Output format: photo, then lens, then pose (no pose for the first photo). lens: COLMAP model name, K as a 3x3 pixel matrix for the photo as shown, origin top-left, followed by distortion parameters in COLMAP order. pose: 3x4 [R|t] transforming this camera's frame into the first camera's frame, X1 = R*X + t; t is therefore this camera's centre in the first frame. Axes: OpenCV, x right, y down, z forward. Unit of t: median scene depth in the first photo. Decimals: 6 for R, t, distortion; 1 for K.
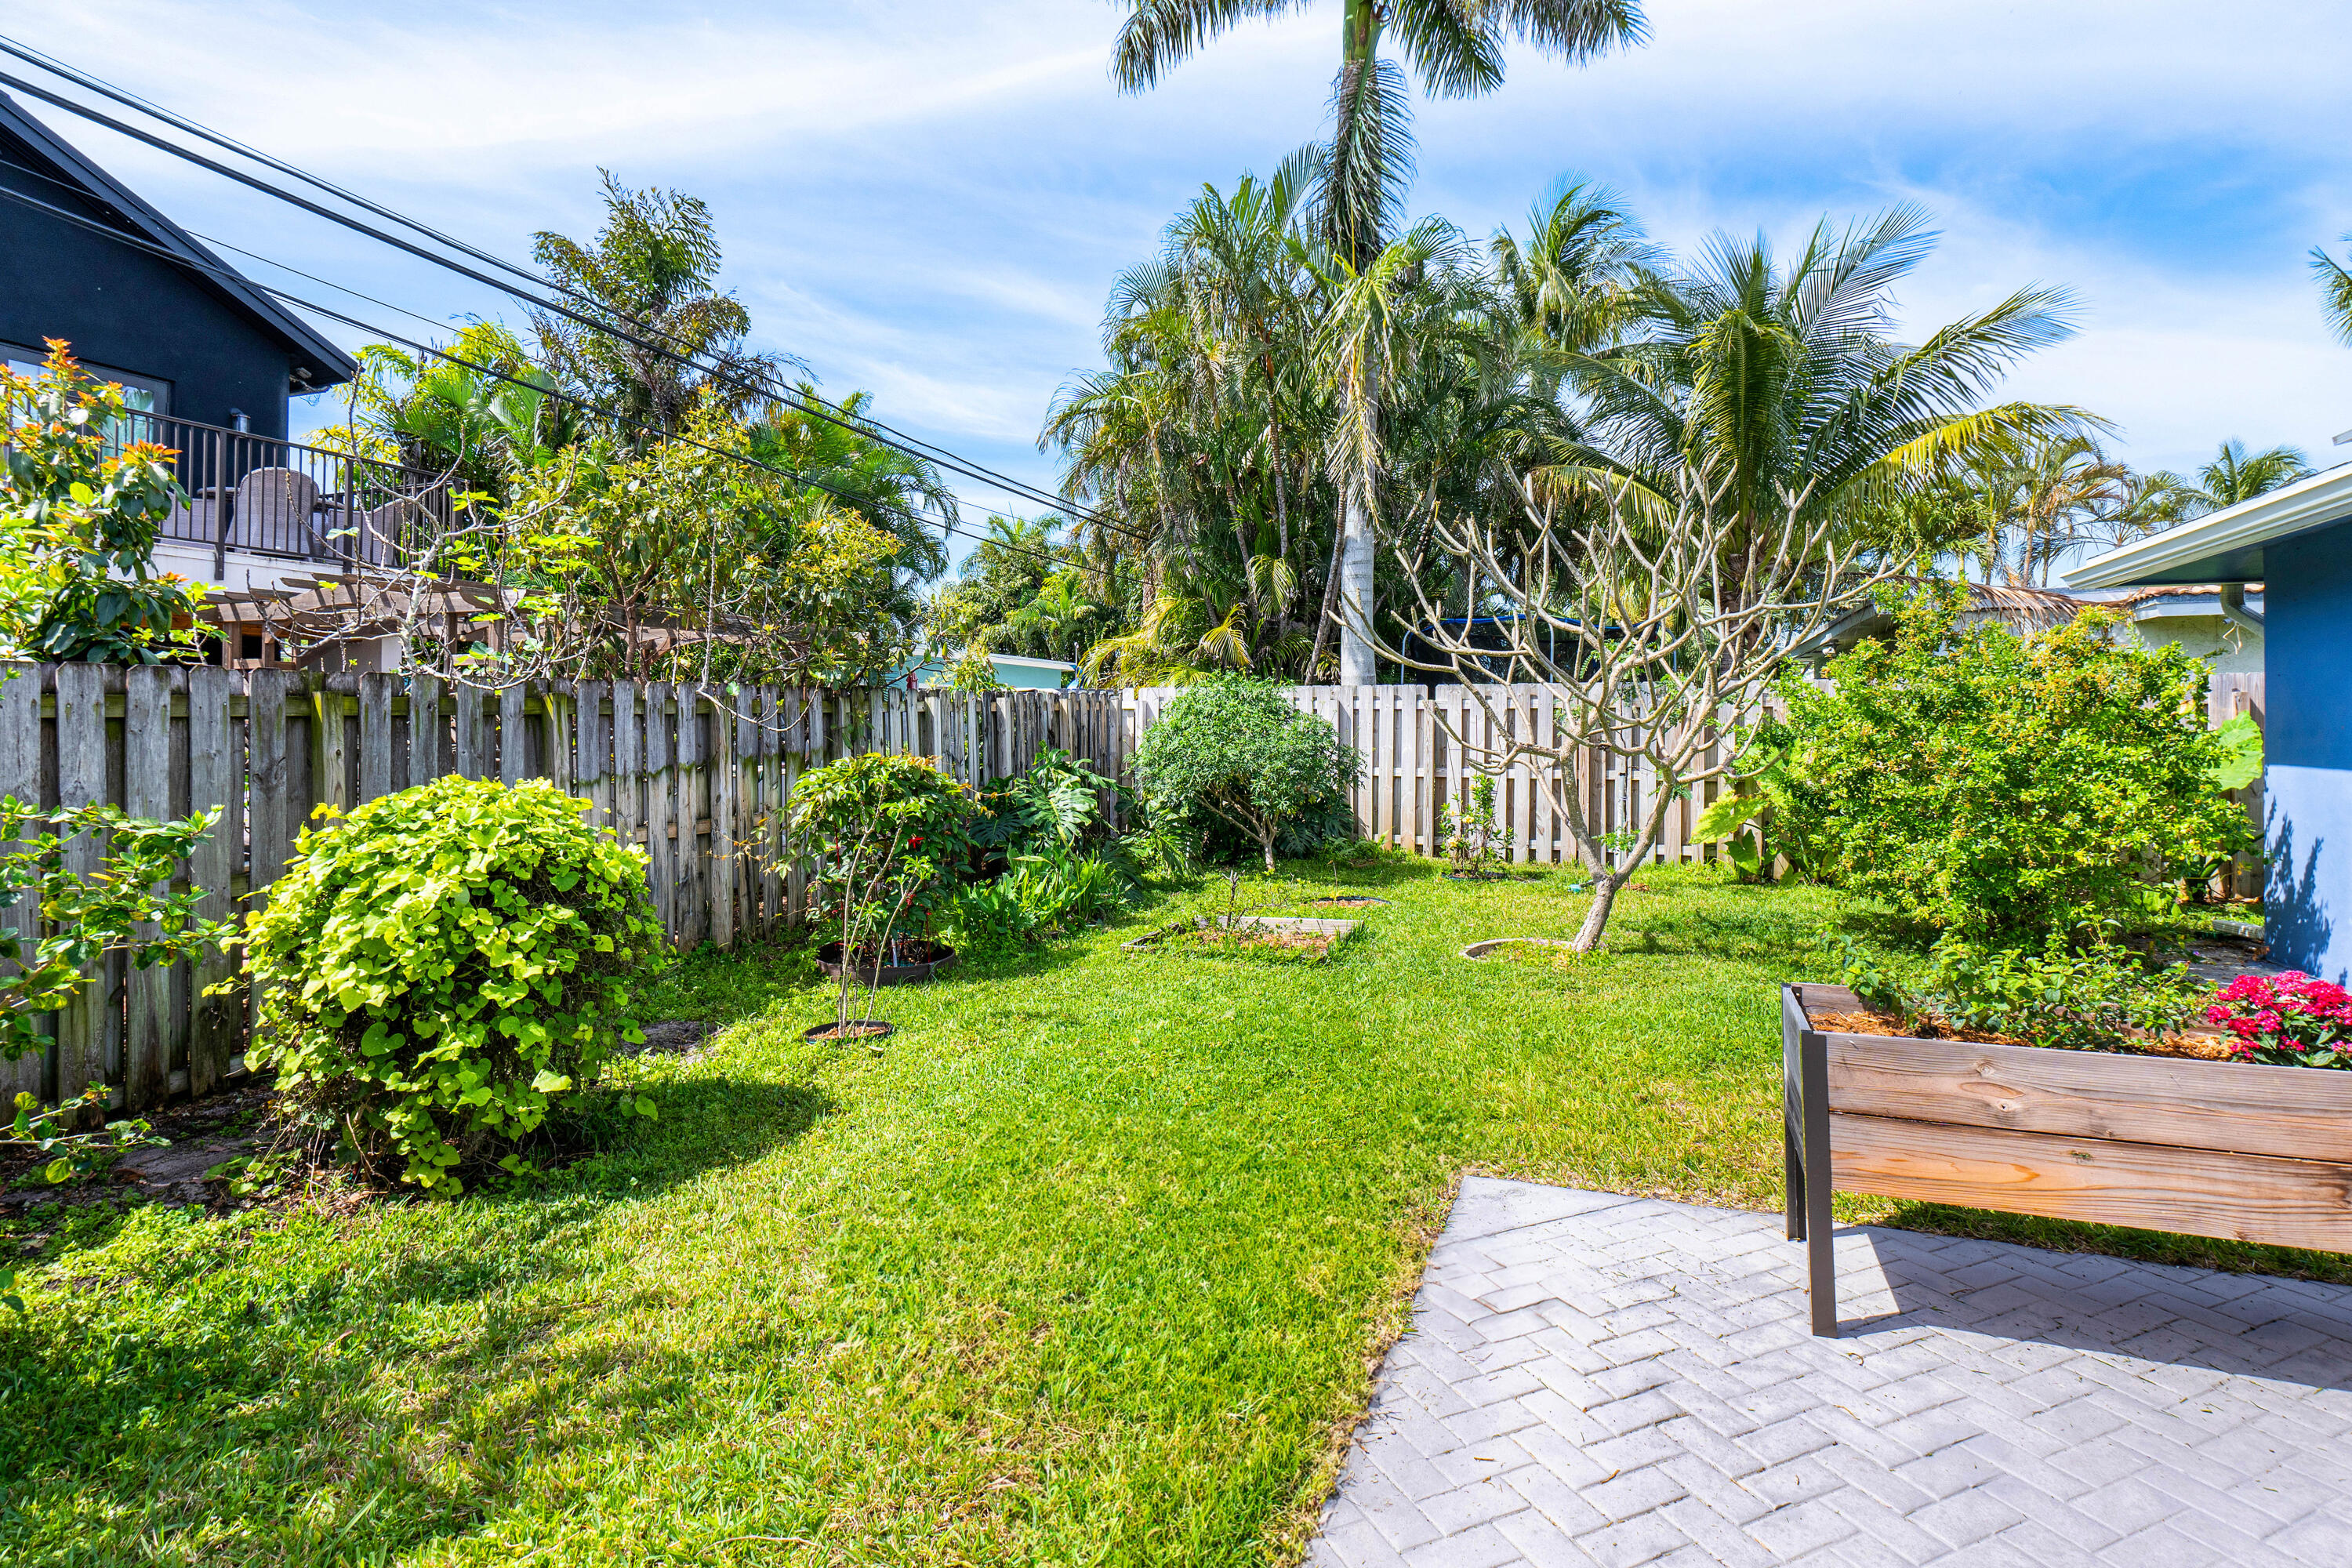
lens RADIAL K [[1107.3, 0, 1174.4], [0, 1107.3, 686.7], [0, 0, 1]] dist [0.001144, 0.000327]
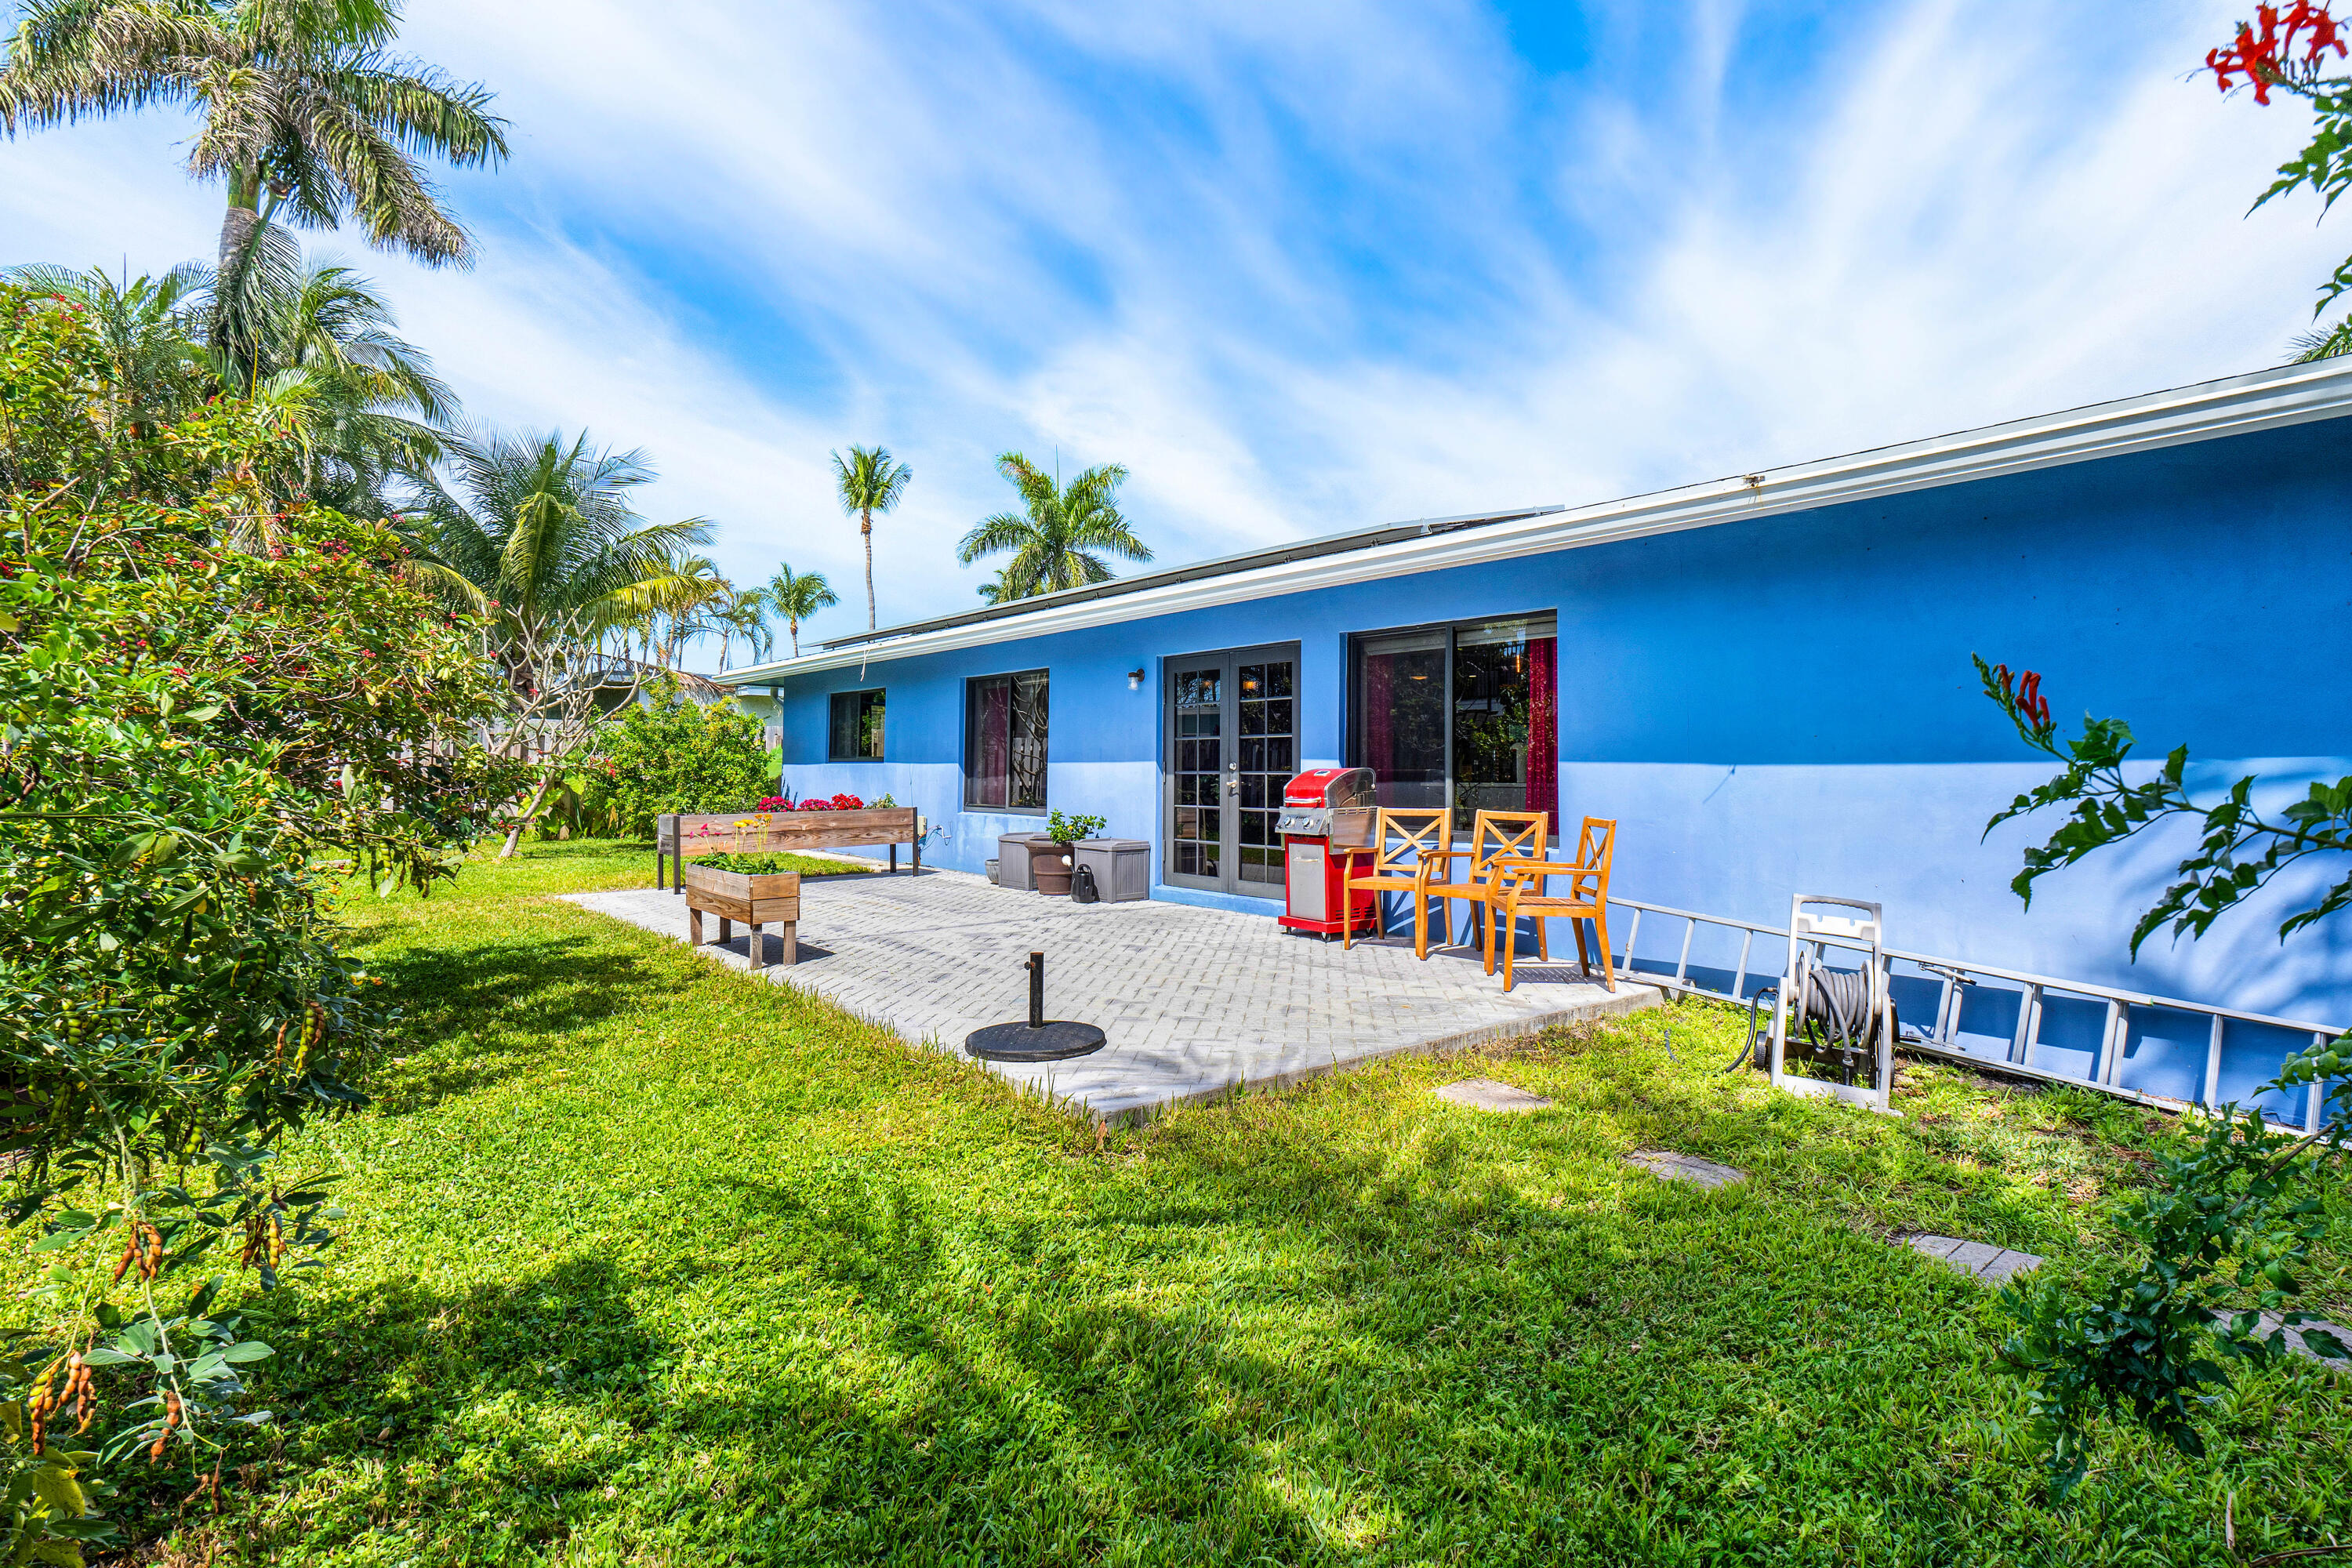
lens RADIAL K [[1137.2, 0, 1191.9], [0, 1137.2, 779.4], [0, 0, 1]] dist [0.000840, -0.000002]
pose [[0.450402, -0.004607, 0.892814, -0.849717], [-0.037769, 0.998993, 0.024208, 0.009906], [-0.892027, -0.044624, 0.449775, -0.936293]]
